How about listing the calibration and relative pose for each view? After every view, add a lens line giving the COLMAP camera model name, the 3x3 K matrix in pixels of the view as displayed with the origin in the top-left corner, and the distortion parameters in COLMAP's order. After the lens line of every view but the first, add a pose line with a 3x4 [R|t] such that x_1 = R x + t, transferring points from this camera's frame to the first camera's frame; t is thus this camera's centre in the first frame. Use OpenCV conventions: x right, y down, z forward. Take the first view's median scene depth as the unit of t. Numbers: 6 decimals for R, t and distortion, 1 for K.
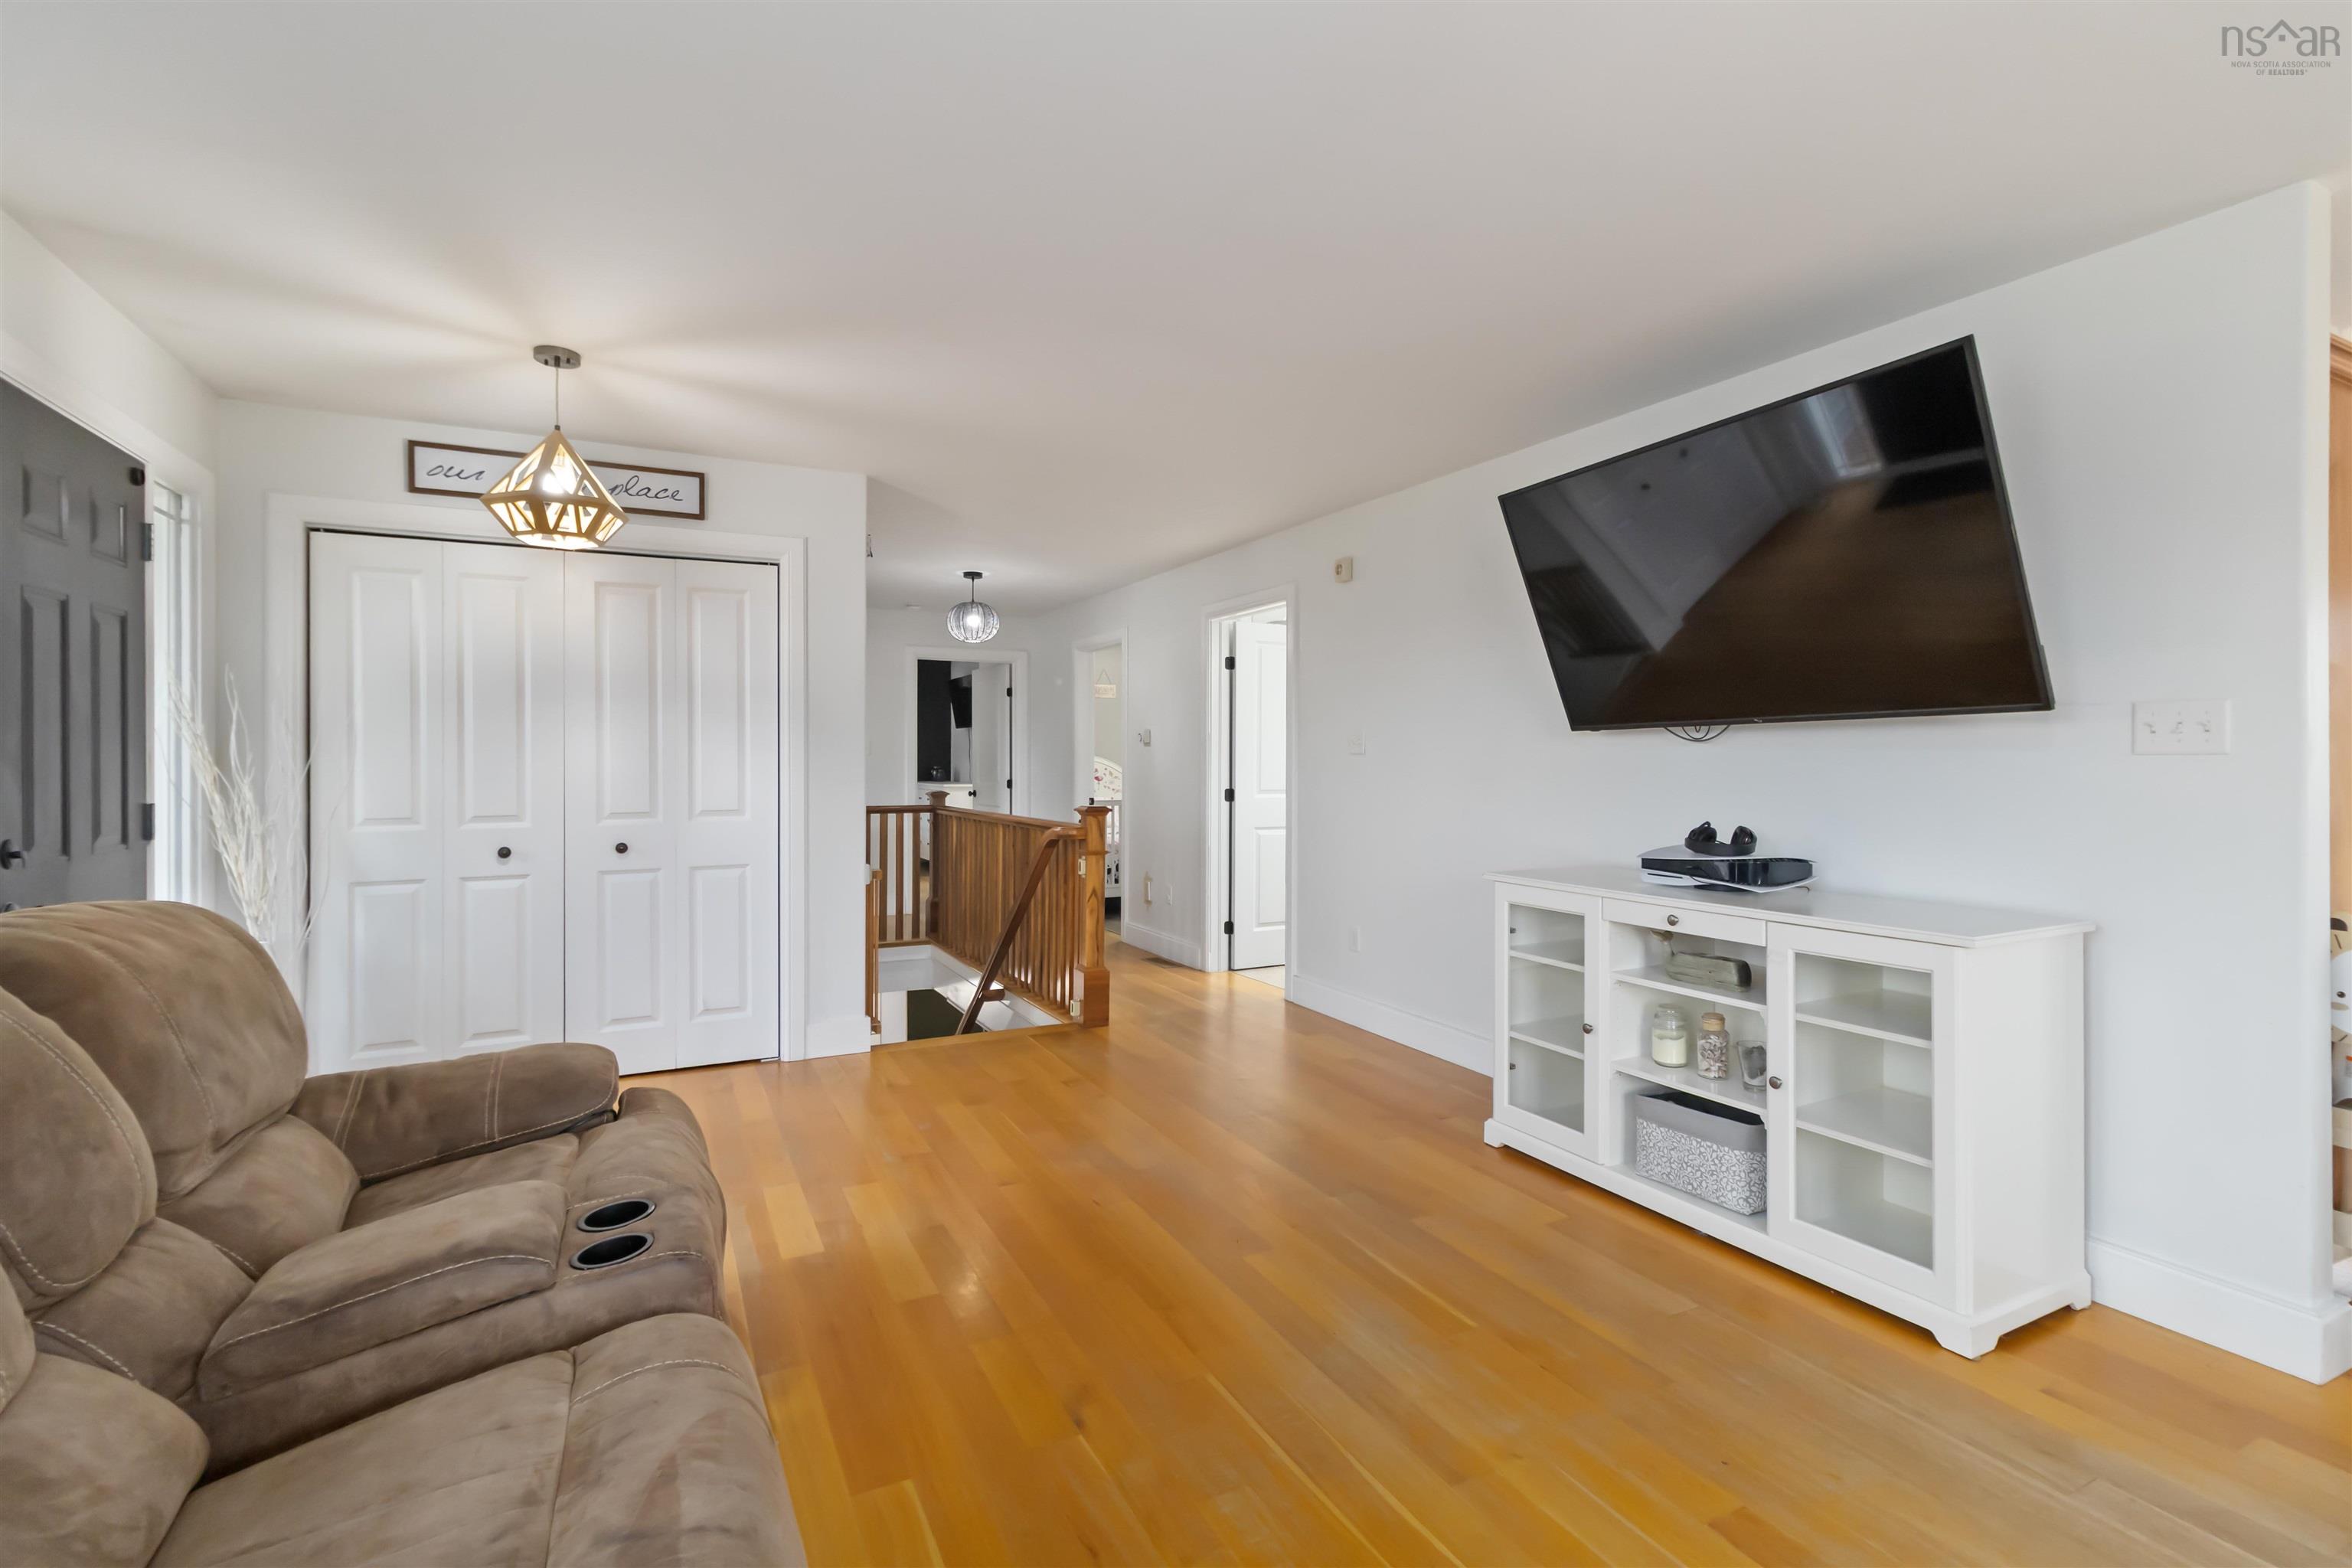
lens RADIAL K [[1097.3, 0, 1184.8], [0, 1097.3, 776.8], [0, 0, 1]] dist [0.001791, 0.000421]
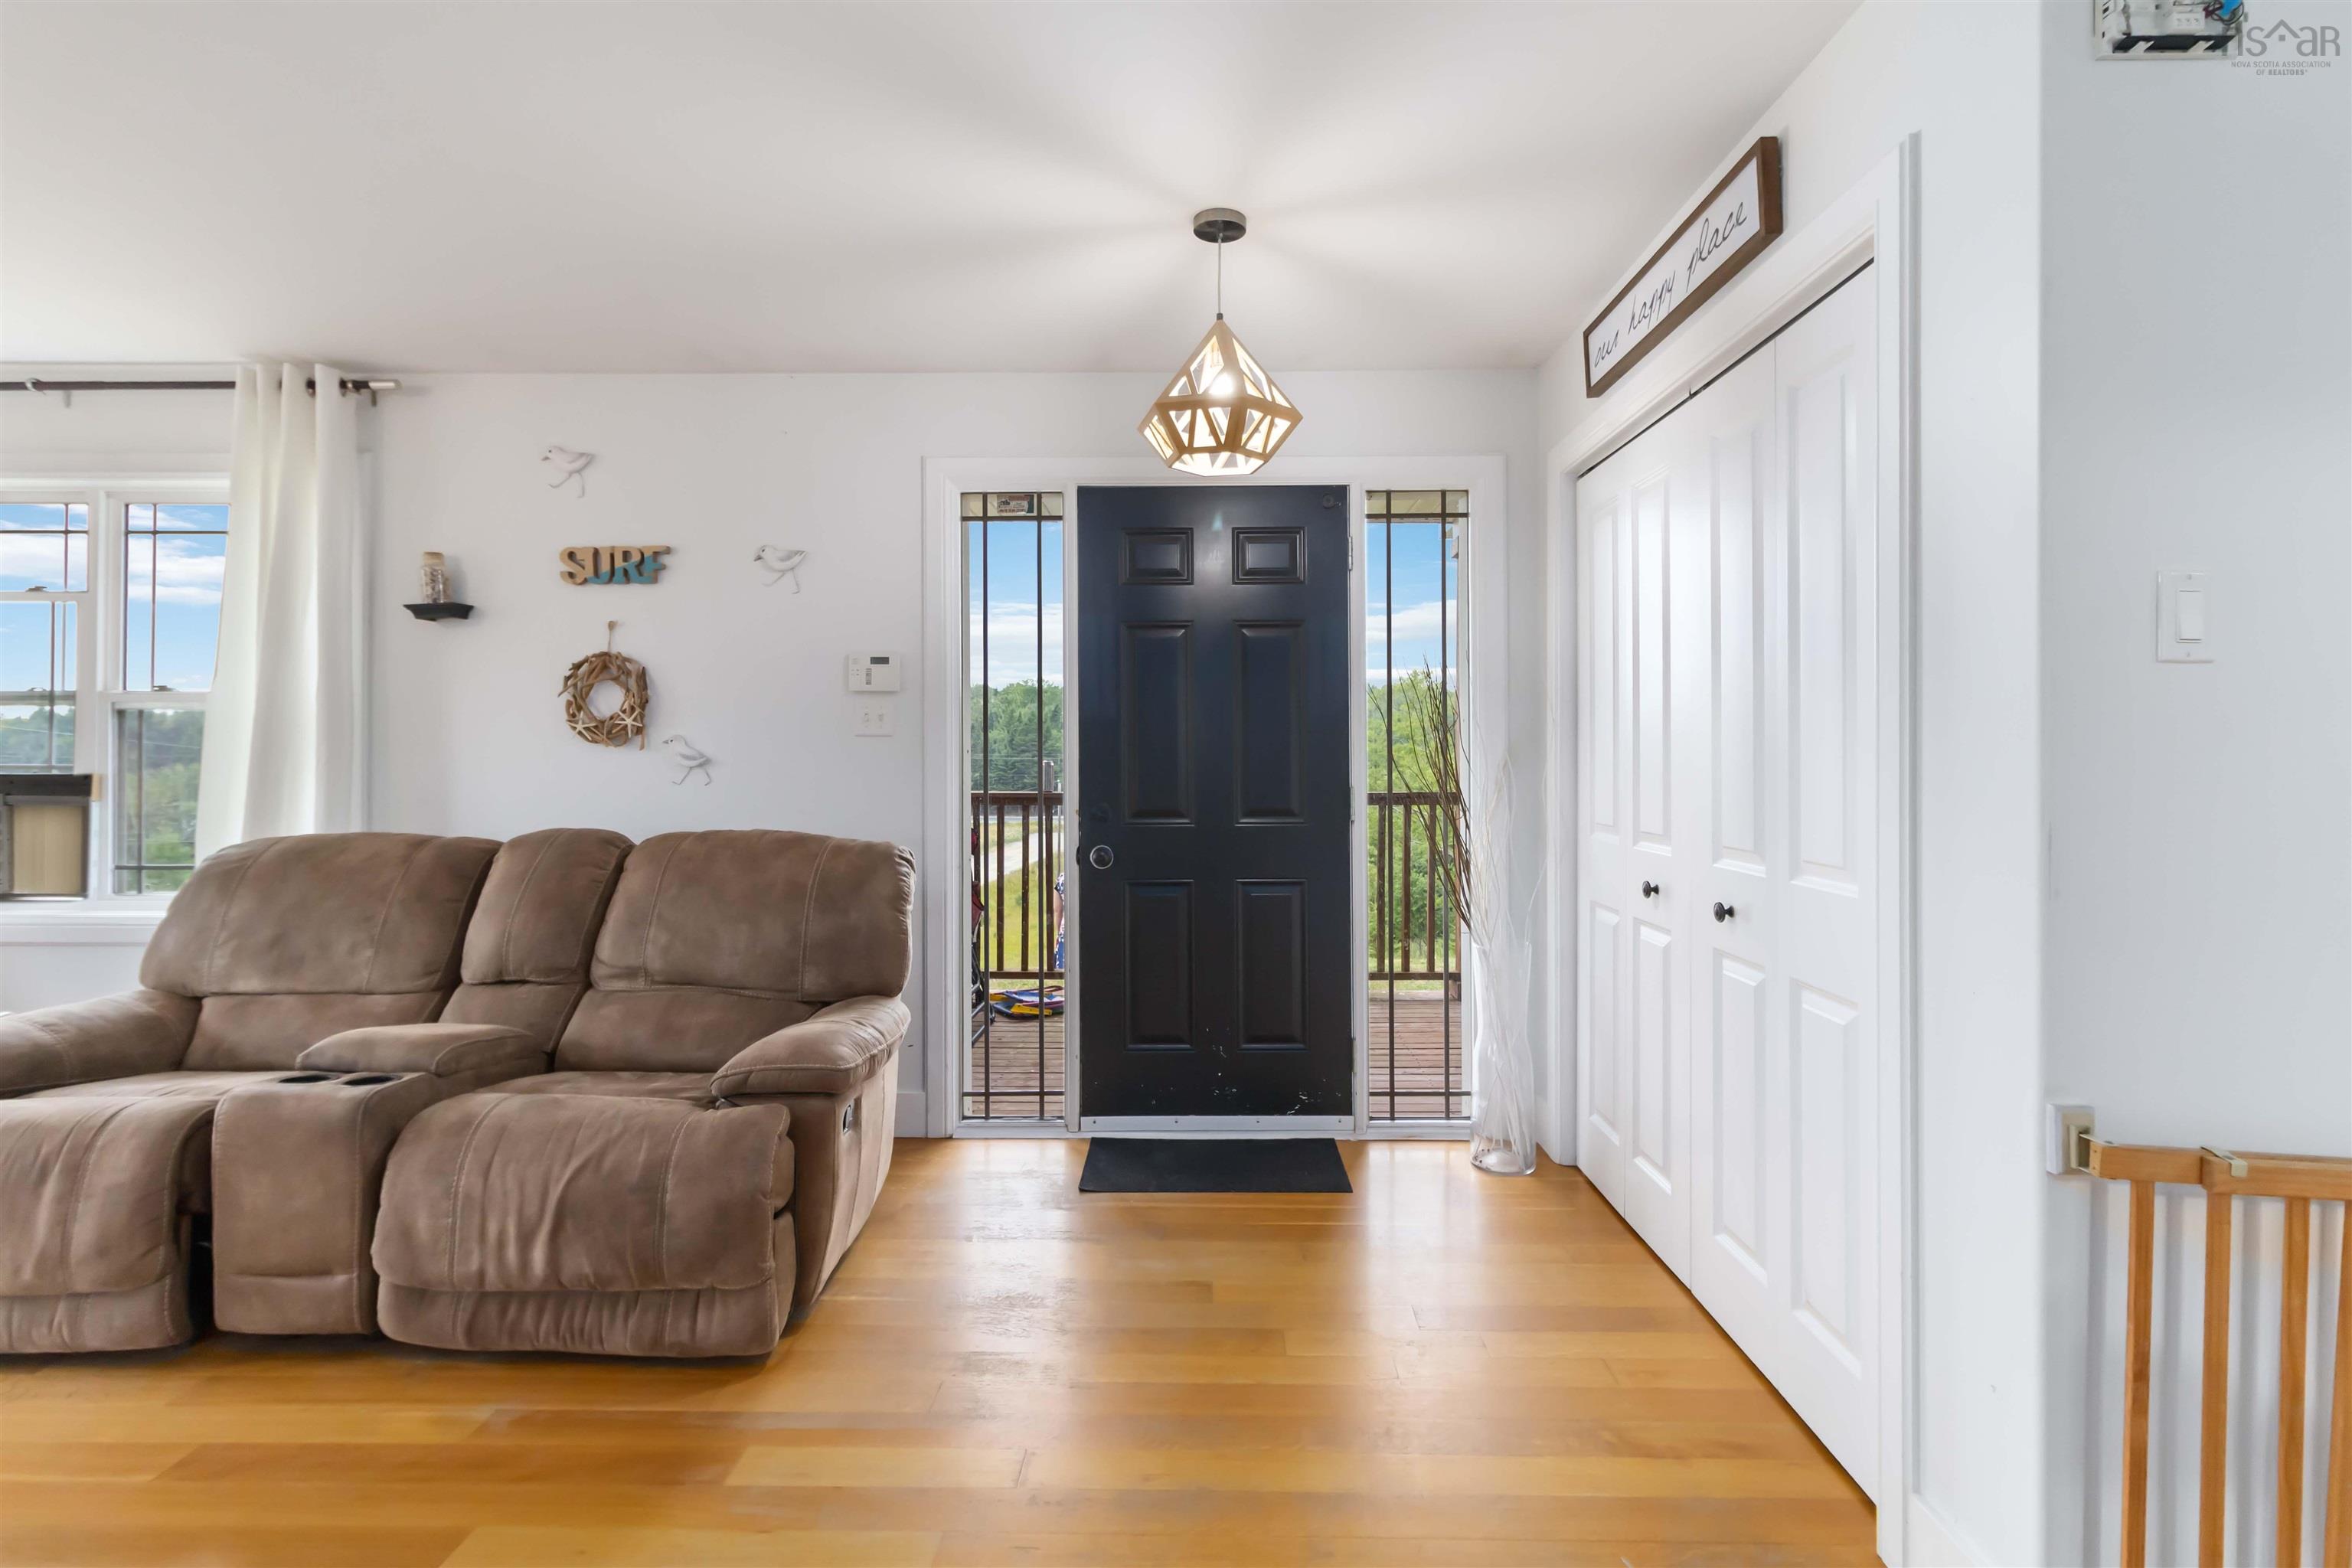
lens RADIAL K [[1100.1, 0, 1206.1], [0, 1100.1, 733.5], [0, 0, 1]] dist [0.001424, 0.000477]
pose [[-0.465608, -0.010060, -0.884934, 0.056660], [-0.016063, 0.999867, -0.002915, -0.010922], [0.884845, 0.012858, -0.465708, 0.669773]]
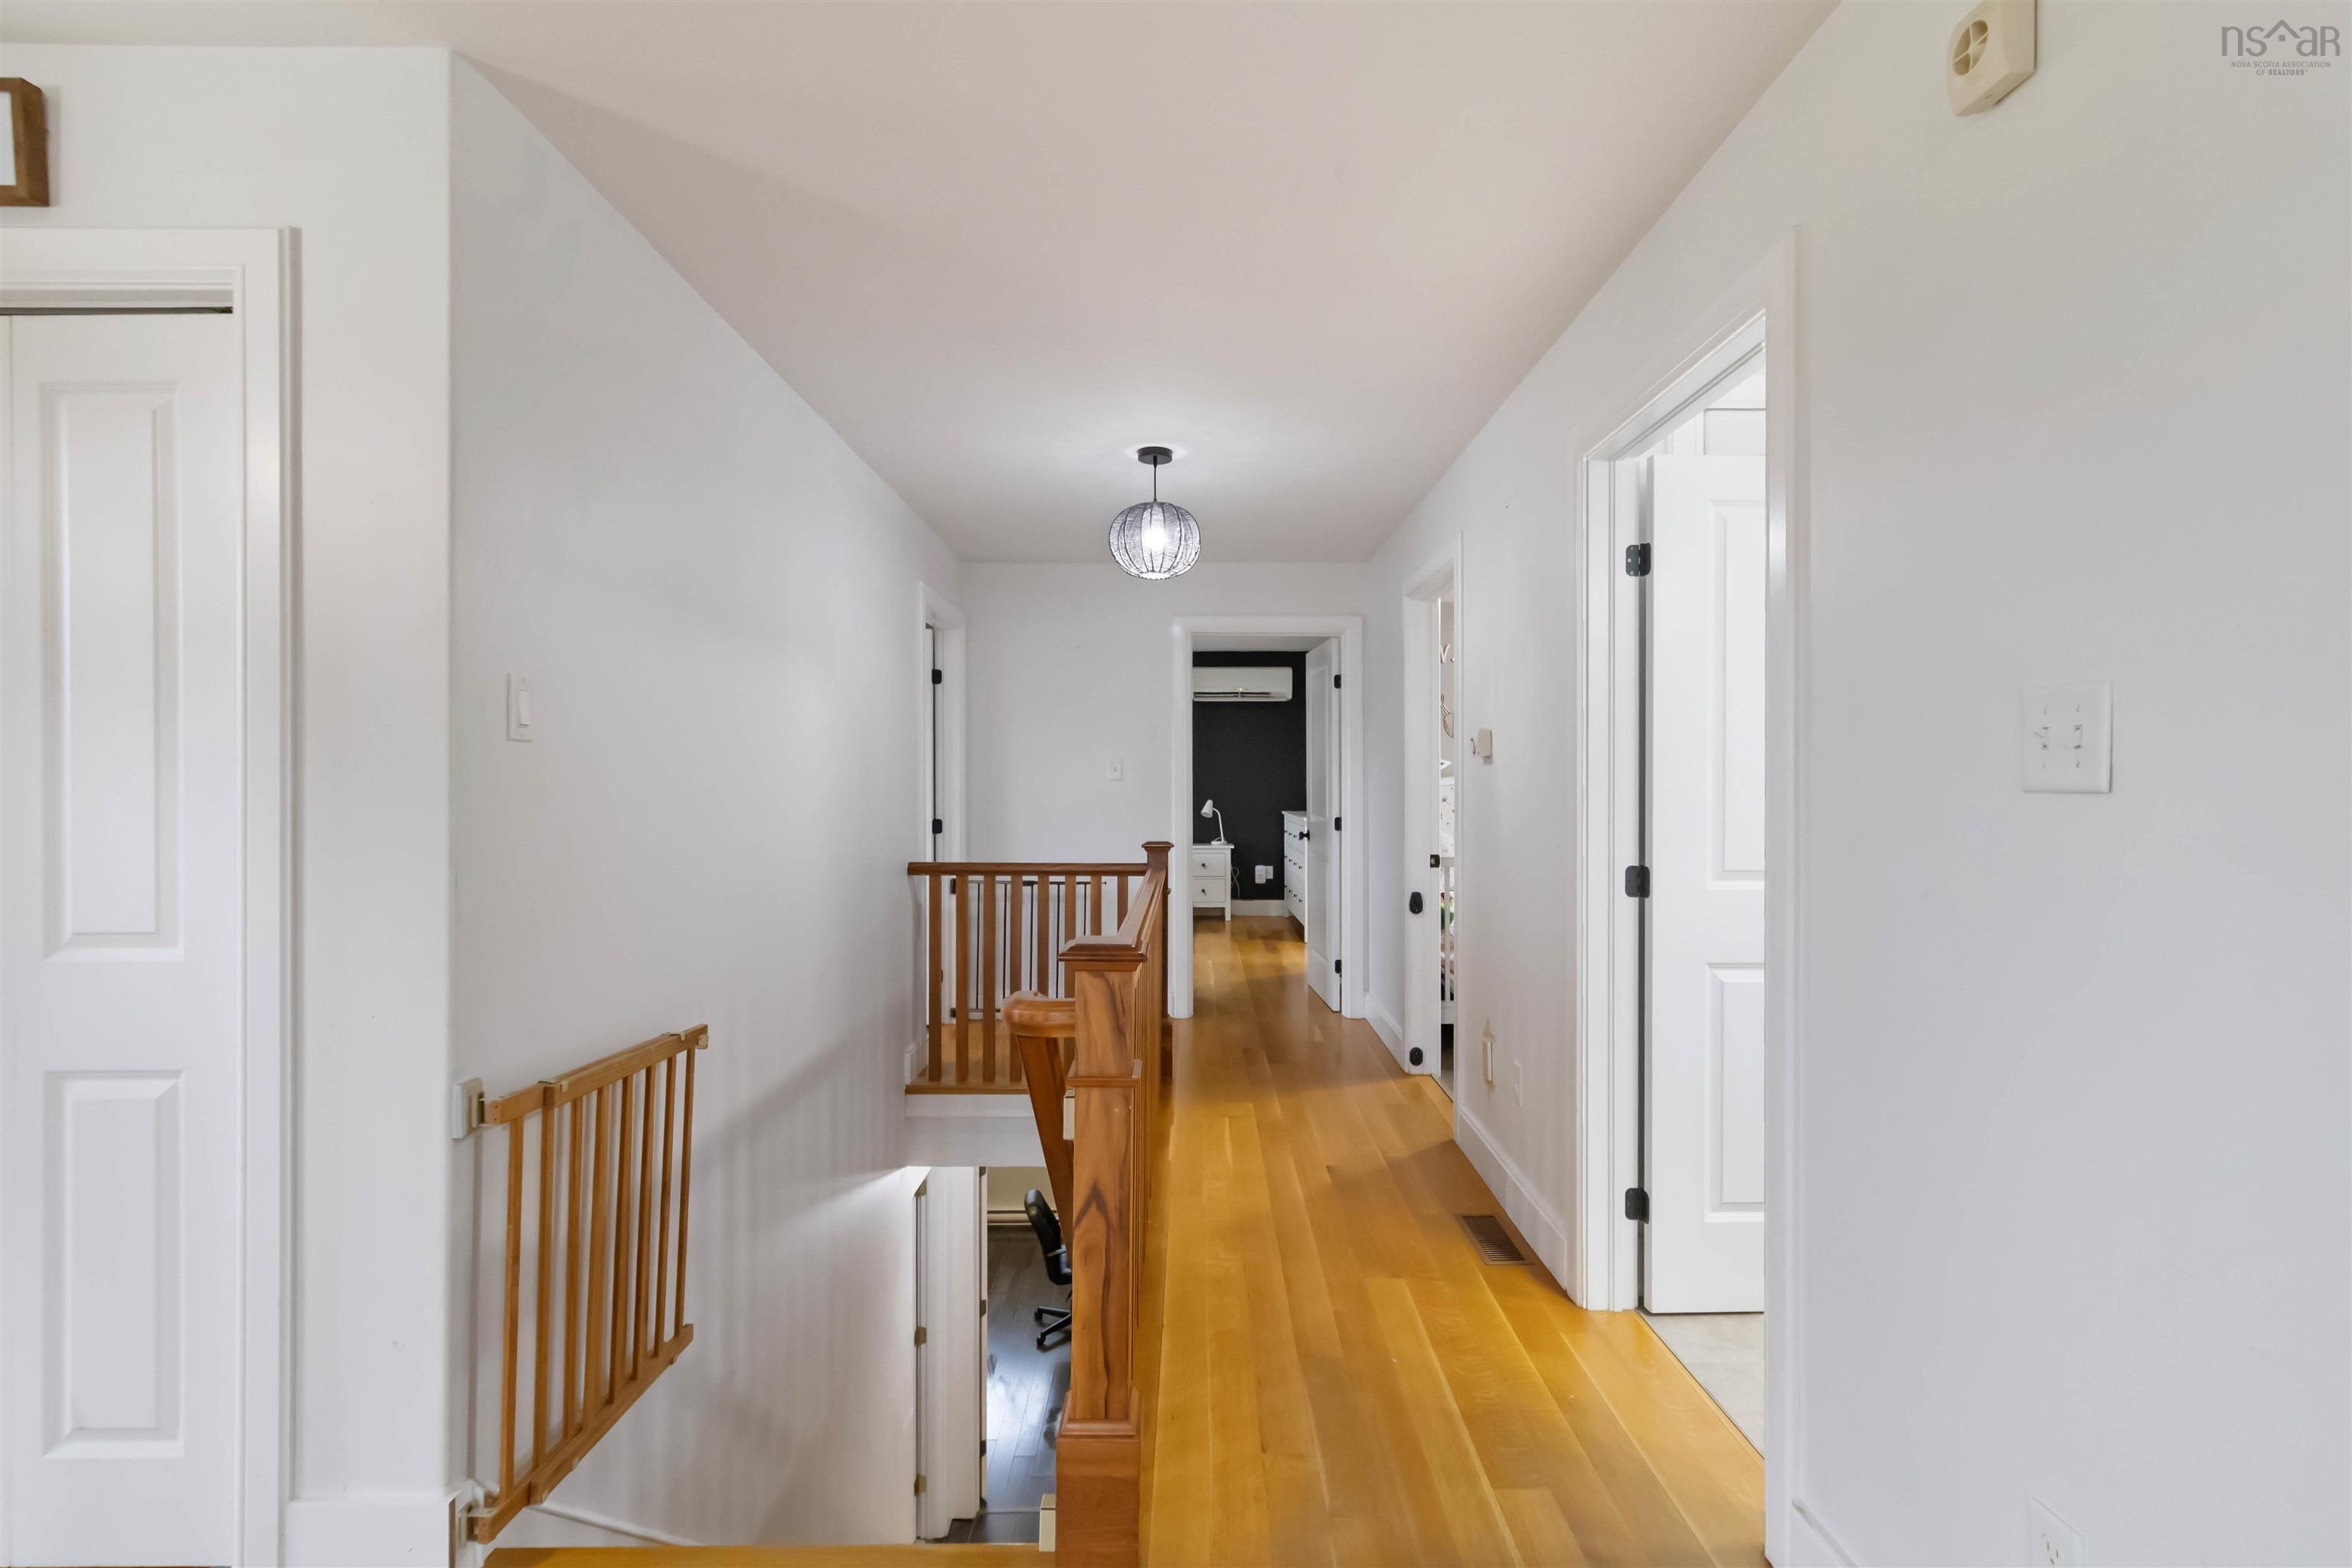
lens RADIAL K [[1097.3, 0, 1184.8], [0, 1097.3, 776.8], [0, 0, 1]] dist [0.001791, 0.000421]
pose [[0.894075, -0.002323, -0.447911, 0.073054], [-0.005525, 0.999853, -0.016214, -0.014884], [0.447883, 0.016971, 0.893931, 0.553086]]
